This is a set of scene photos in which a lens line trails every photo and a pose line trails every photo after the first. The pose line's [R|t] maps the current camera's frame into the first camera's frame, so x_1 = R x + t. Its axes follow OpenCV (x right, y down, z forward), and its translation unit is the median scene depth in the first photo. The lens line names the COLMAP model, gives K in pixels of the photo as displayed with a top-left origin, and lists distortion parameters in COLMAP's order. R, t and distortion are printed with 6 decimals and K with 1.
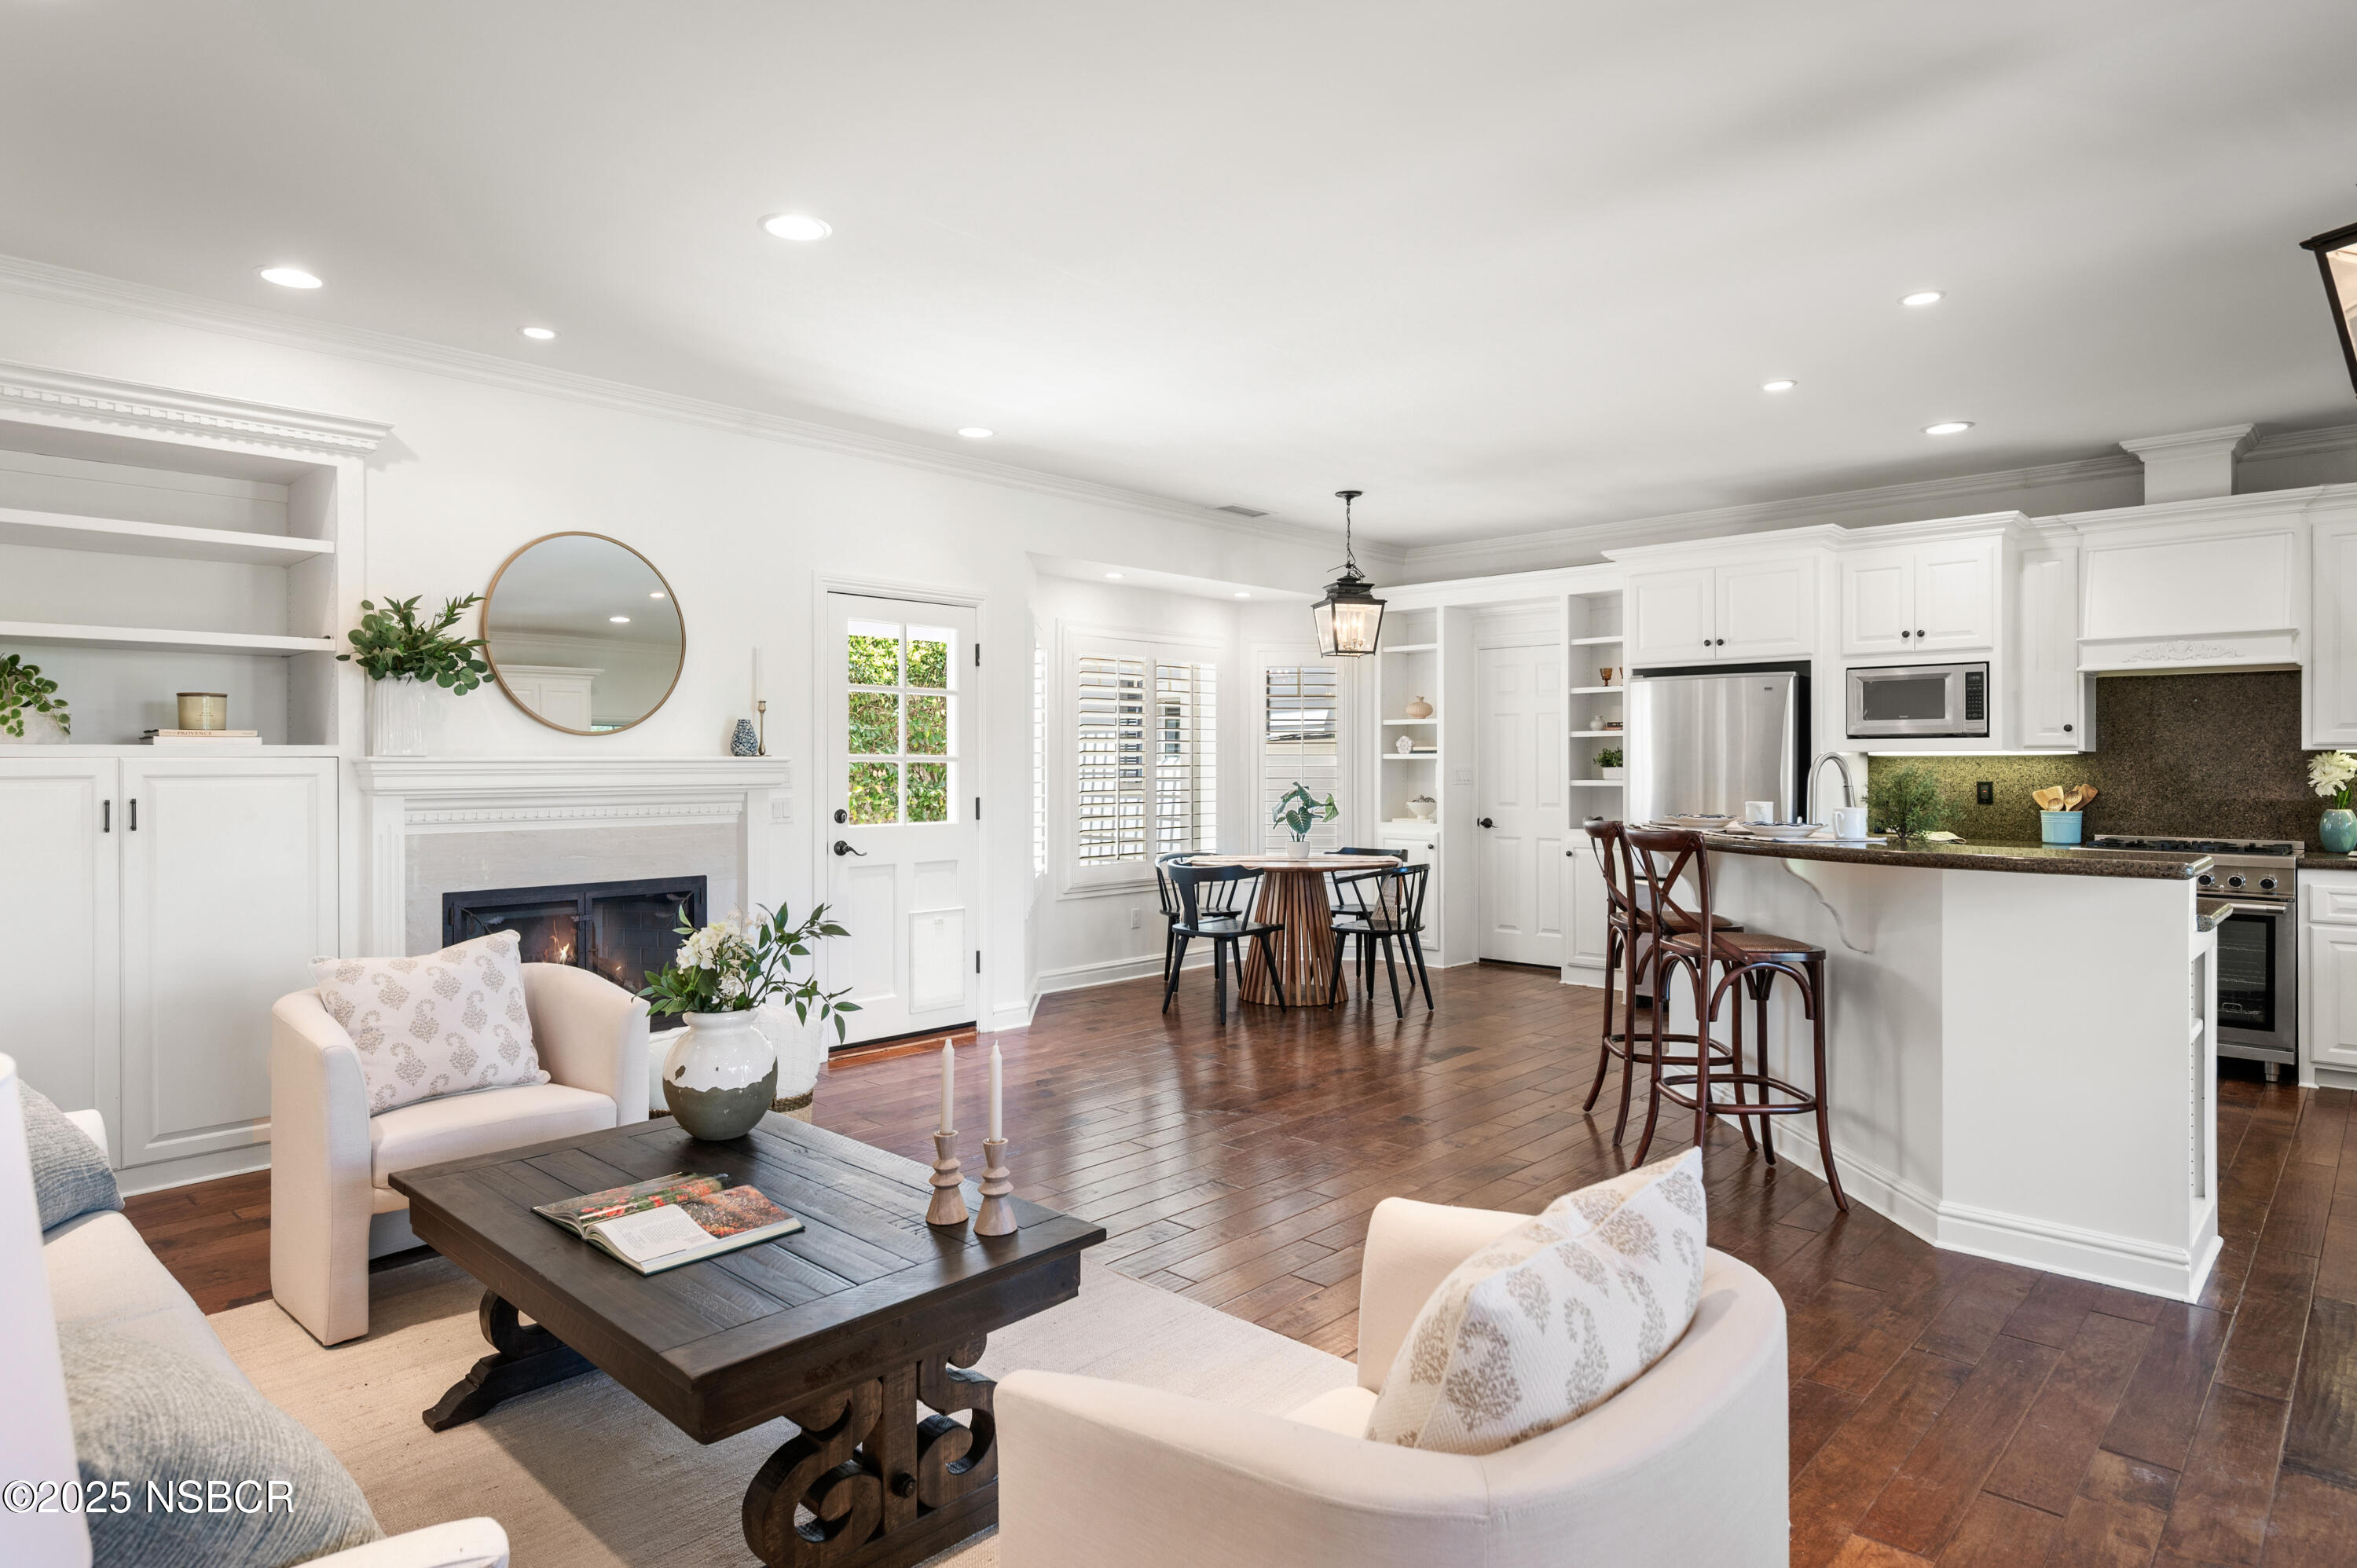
lens RADIAL K [[1311.8, 0, 1177.6], [0, 1311.8, 773.2], [0, 0, 1]] dist [-0.002520, 0.000515]
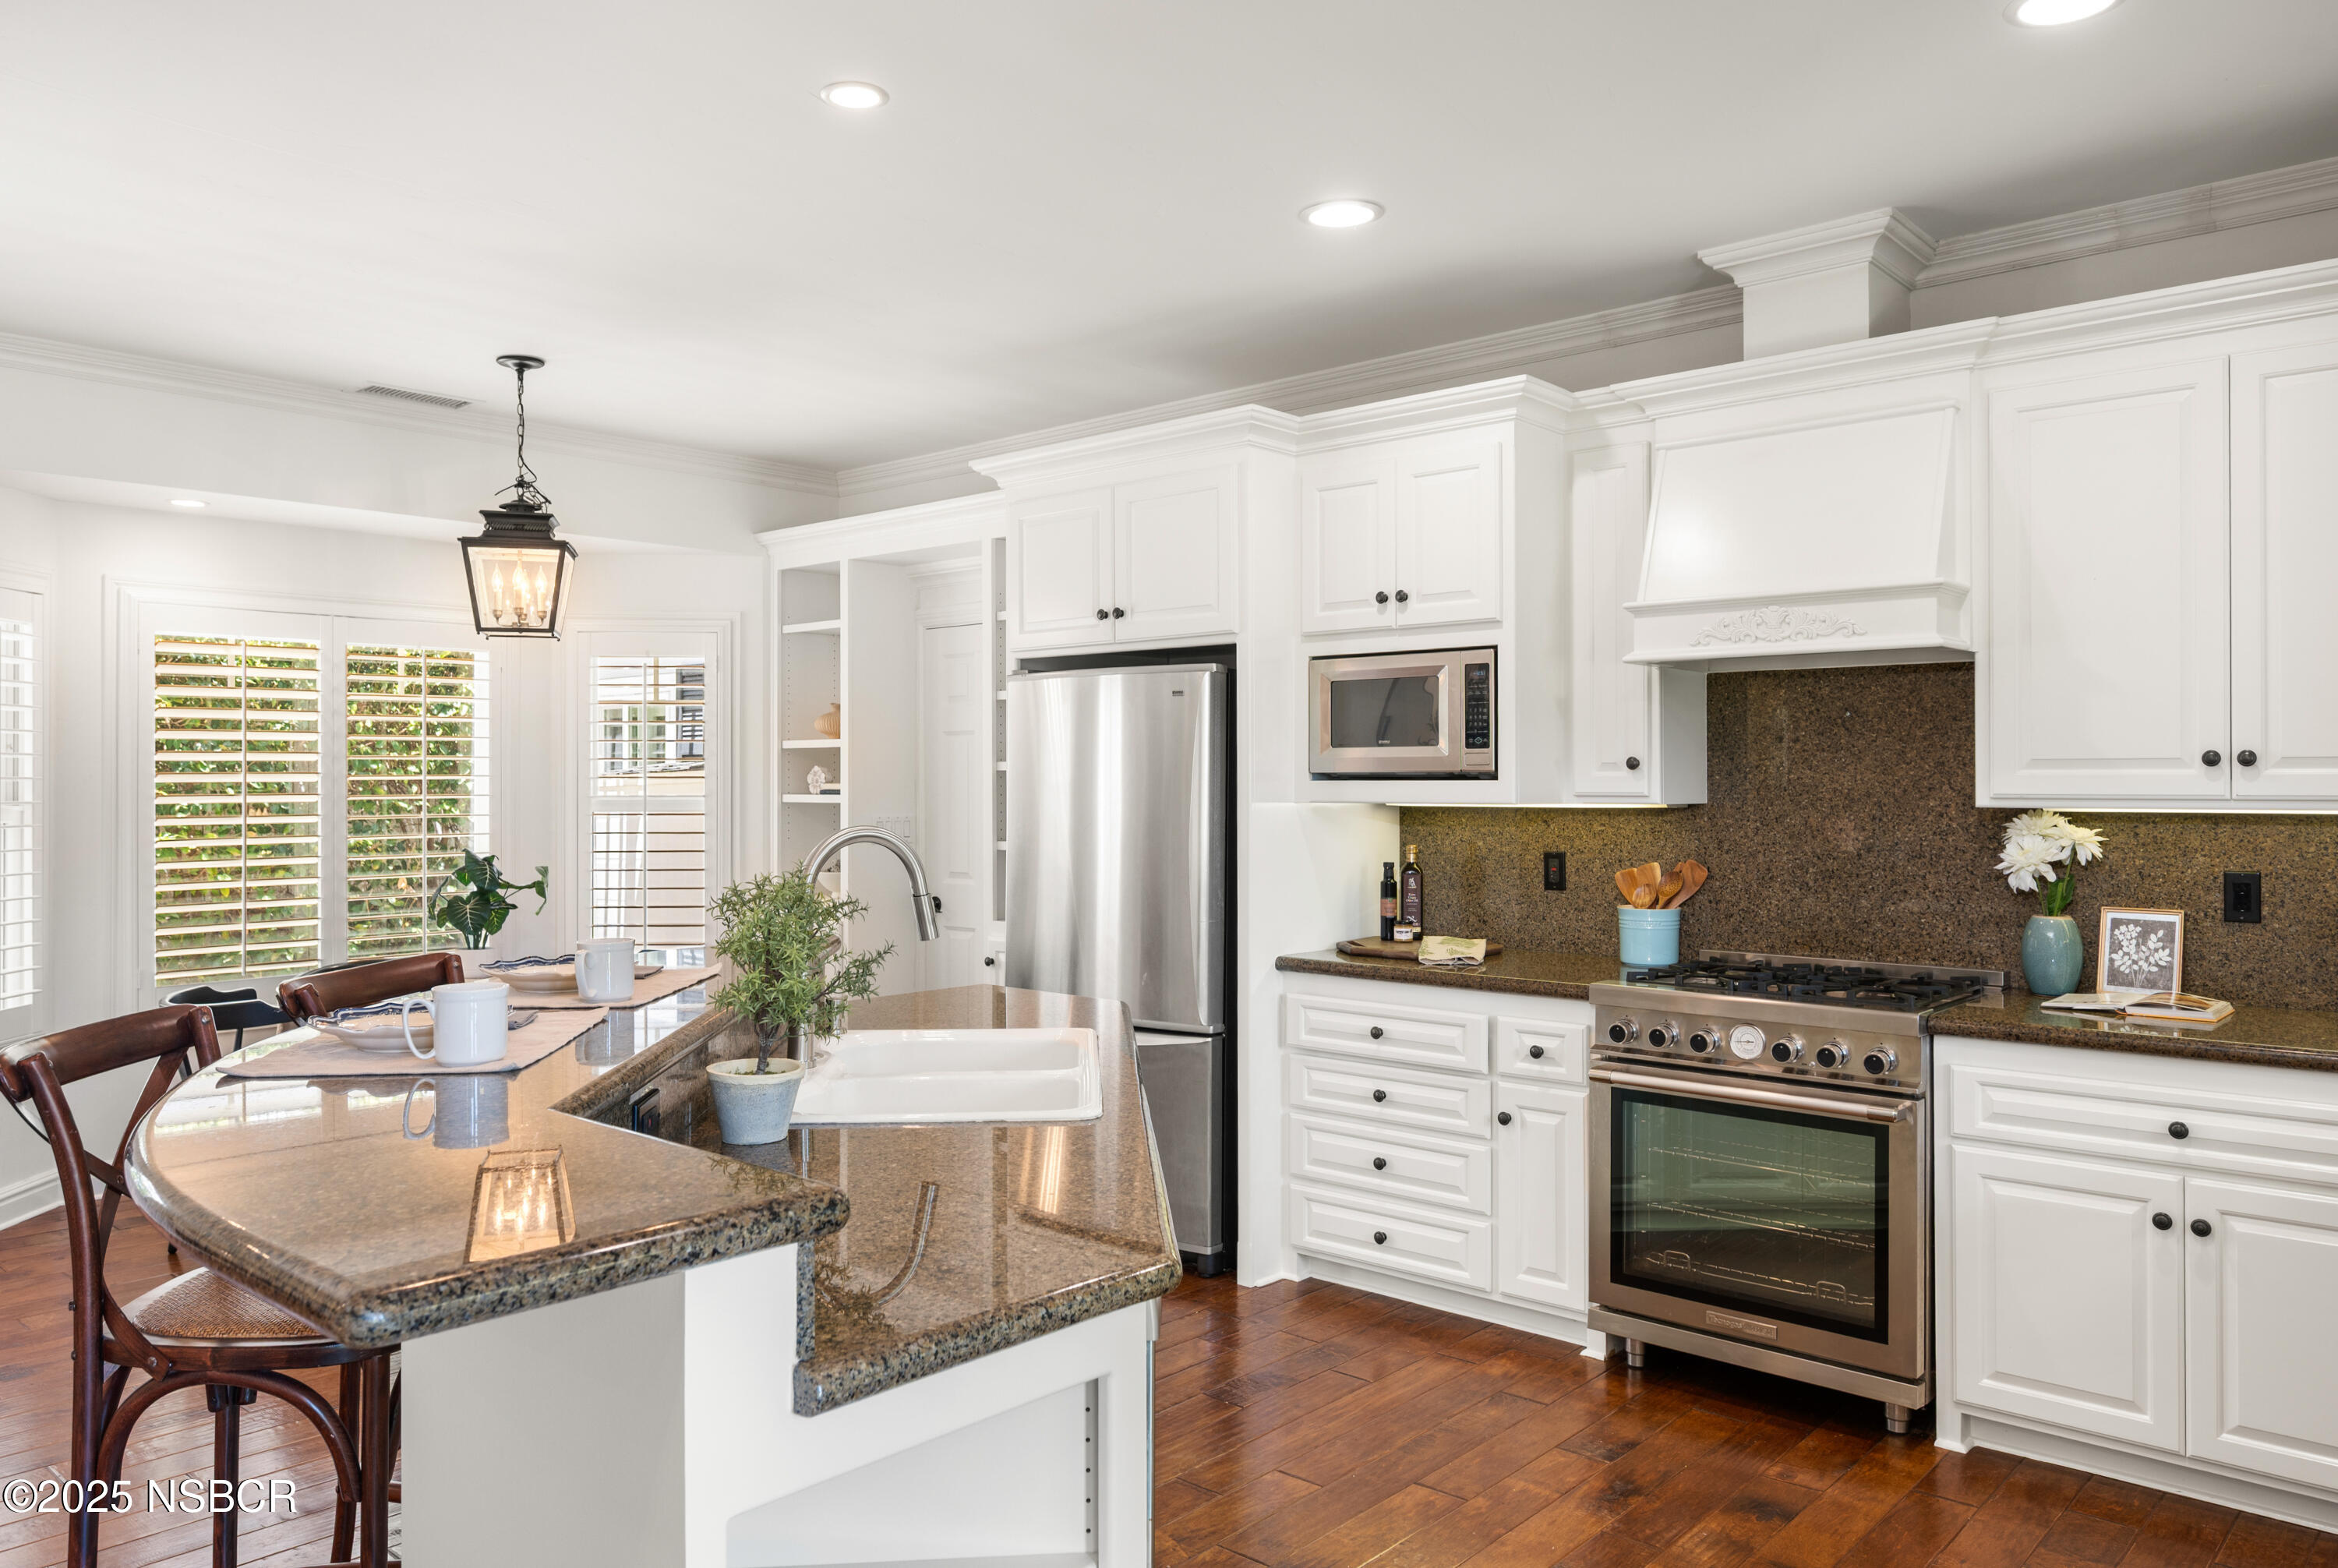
lens RADIAL K [[1635.4, 0, 1169.8], [0, 1635.4, 782.3], [0, 0, 1]] dist [0.001244, -0.002603]
pose [[0.999841, -0.001919, 0.017750, 0.460330], [0.002015, 0.999983, -0.005395, -0.022467], [-0.017740, 0.005430, 0.999828, 0.295683]]
